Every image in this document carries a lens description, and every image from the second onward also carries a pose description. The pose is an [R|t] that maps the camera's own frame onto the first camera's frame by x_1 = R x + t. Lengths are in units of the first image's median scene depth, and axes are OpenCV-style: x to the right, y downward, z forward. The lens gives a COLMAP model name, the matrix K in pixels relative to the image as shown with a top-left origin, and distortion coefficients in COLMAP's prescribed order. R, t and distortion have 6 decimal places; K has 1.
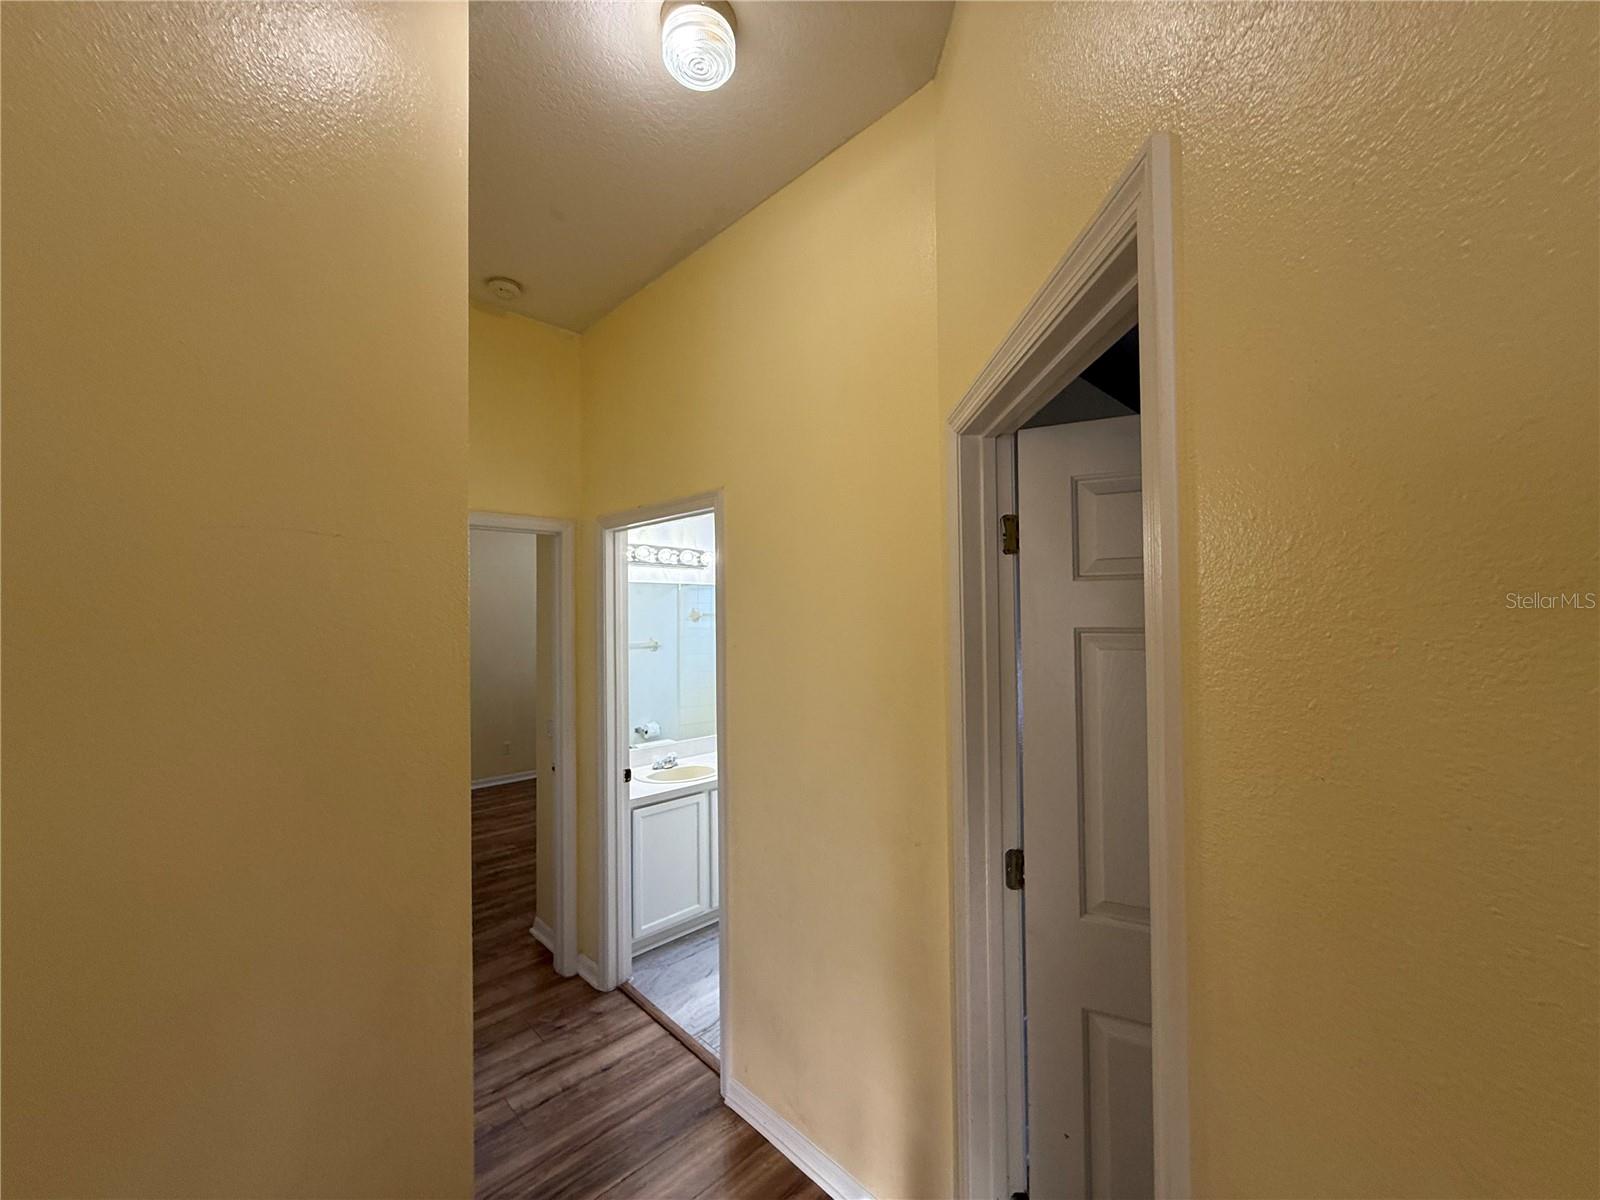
lens RADIAL K [[635.7, 0, 800.3], [0, 635.7, 600.7], [0, 0, 1]] dist [-0.000798, -0.000253]
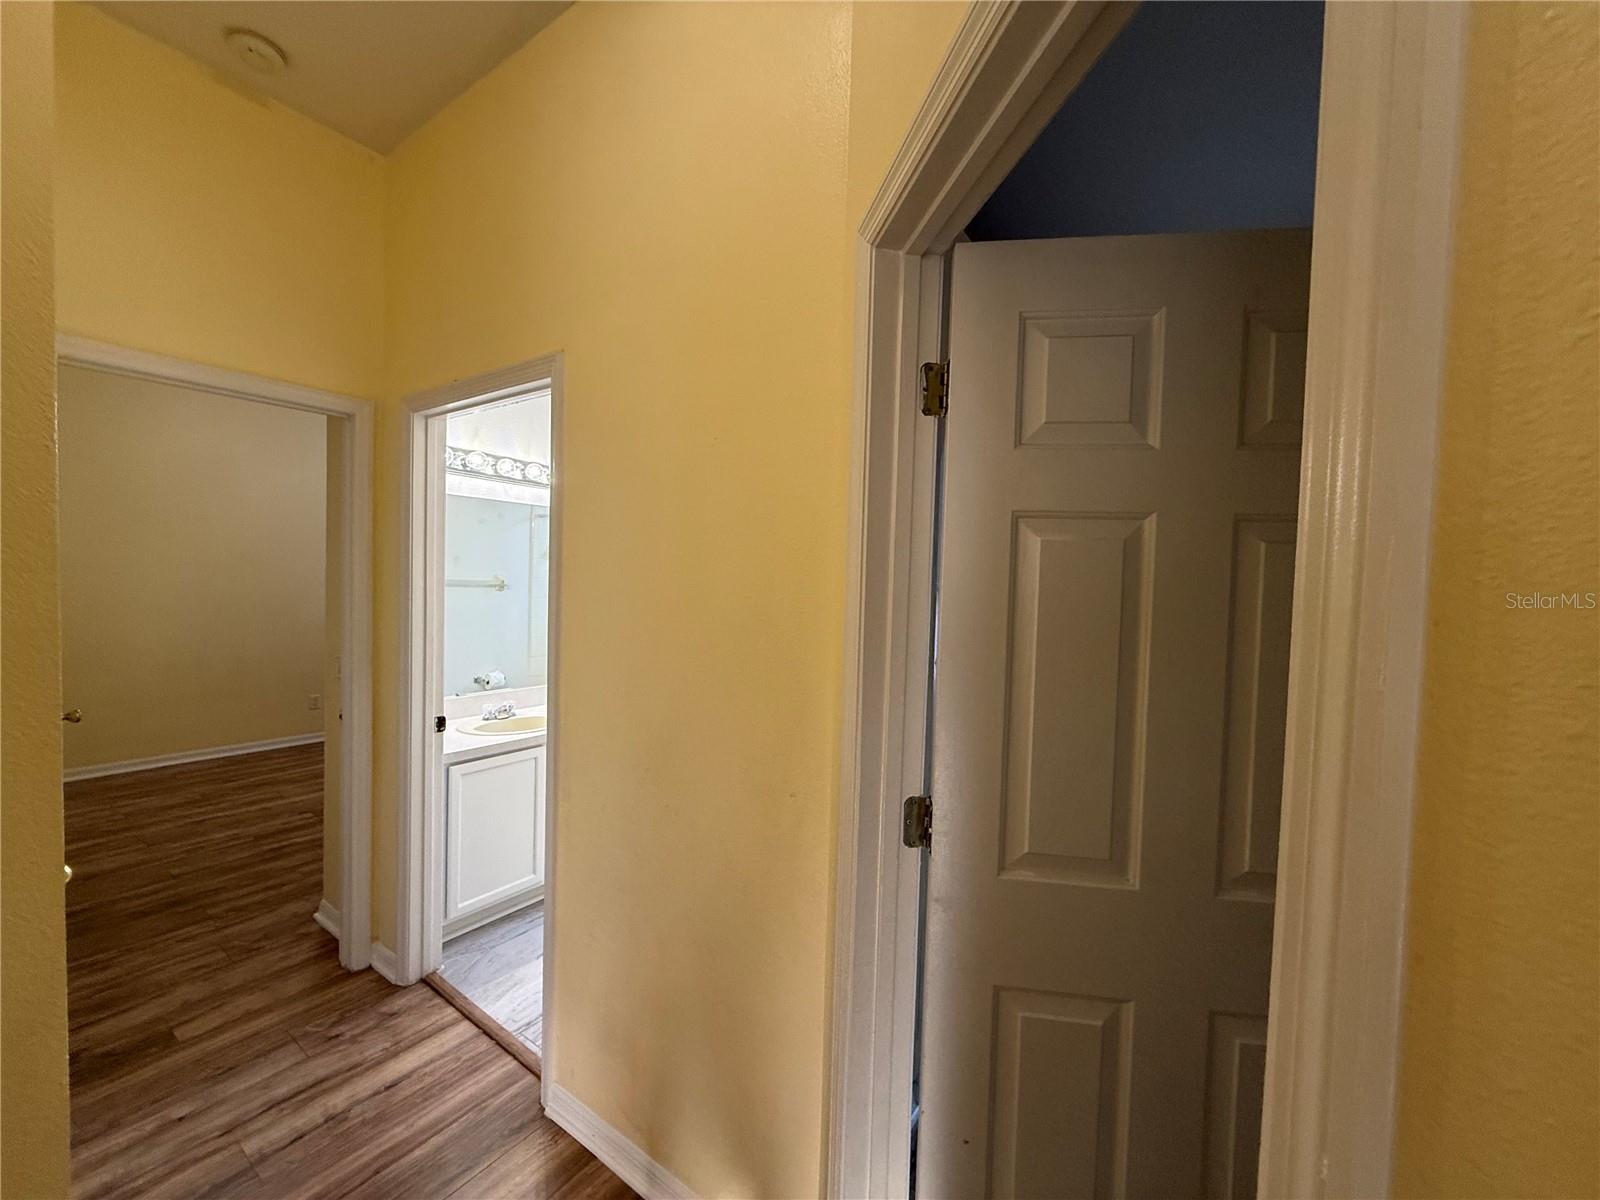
lens RADIAL K [[635.7, 0, 802.0], [0, 635.7, 600.4], [0, 0, 1]] dist [-0.000798, -0.000253]
pose [[0.981043, 0.034125, 0.190761, 0.022685], [-0.044847, 0.997631, 0.052172, 0.062175], [-0.188529, -0.059738, 0.980249, 0.147436]]
